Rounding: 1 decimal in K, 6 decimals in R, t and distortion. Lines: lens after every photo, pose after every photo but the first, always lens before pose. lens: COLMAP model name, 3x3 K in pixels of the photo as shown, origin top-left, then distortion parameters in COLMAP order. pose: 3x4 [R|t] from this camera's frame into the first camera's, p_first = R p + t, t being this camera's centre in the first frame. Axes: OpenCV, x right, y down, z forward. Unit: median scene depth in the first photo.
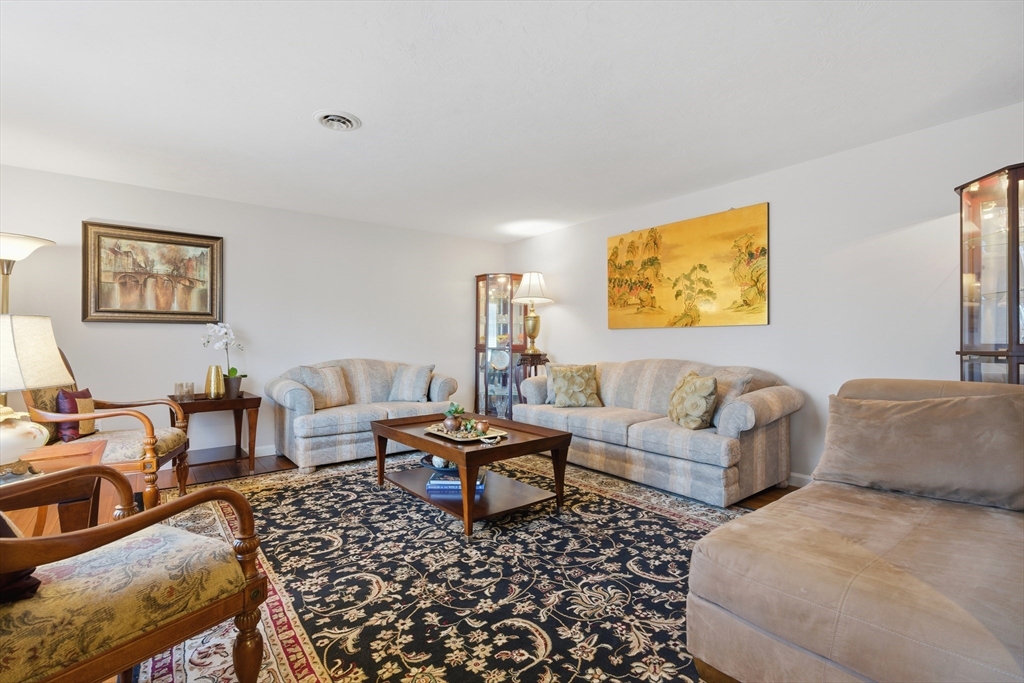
lens RADIAL K [[463.0, 0, 508.5], [0, 463.0, 345.3], [0, 0, 1]] dist [-0.009537, 0.002520]
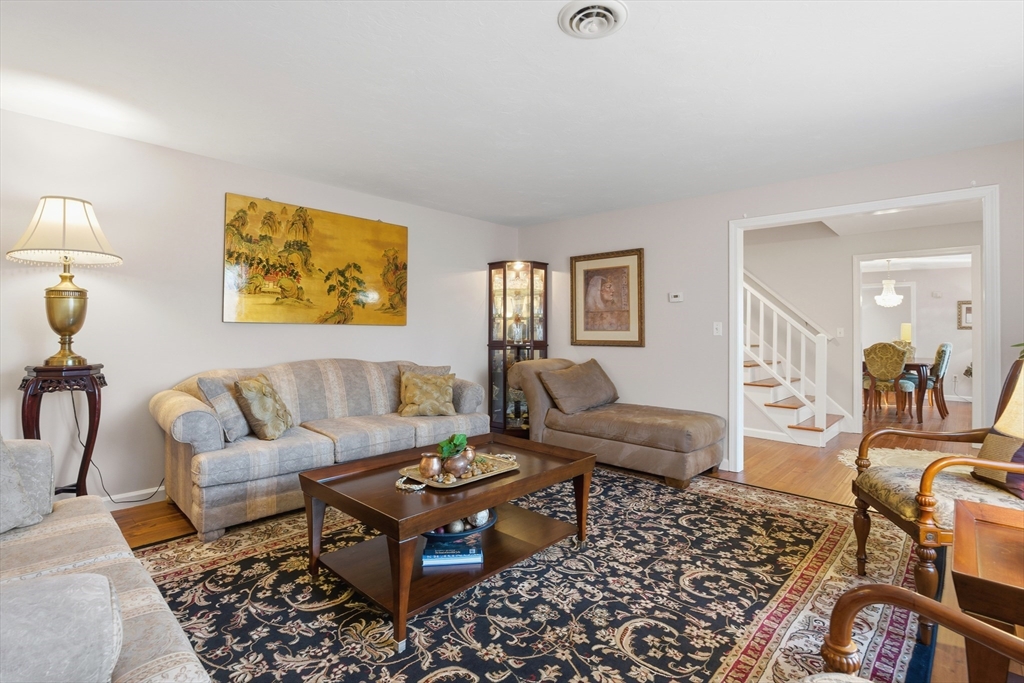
lens RADIAL K [[490.1, 0, 510.7], [0, 490.1, 332.7], [0, 0, 1]] dist [-0.013214, 0.001256]
pose [[-0.150950, -0.001104, 0.988541, -1.189385], [-0.003583, 0.999993, 0.000570, -0.043245], [-0.988535, -0.003456, -0.150953, 1.406370]]
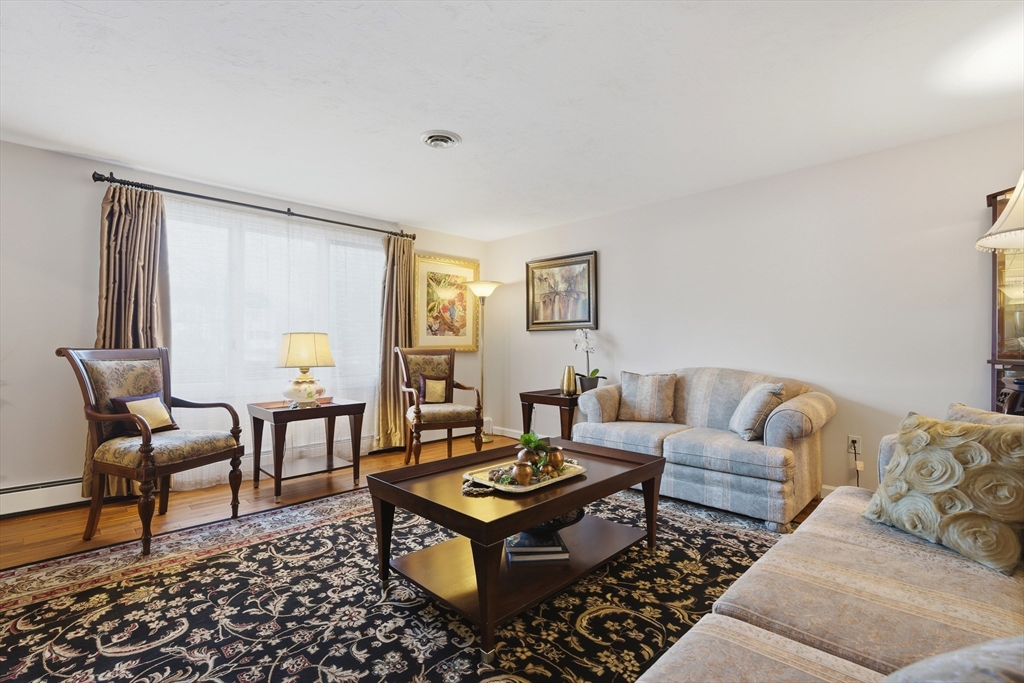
lens RADIAL K [[463.0, 0, 512.7], [0, 463.0, 340.3], [0, 0, 1]] dist [-0.009537, 0.002520]
pose [[0.125323, -0.007327, -0.992089, 0.822114], [-0.009607, 0.999917, -0.008598, -0.013922], [0.992069, 0.010609, 0.125242, 1.200914]]
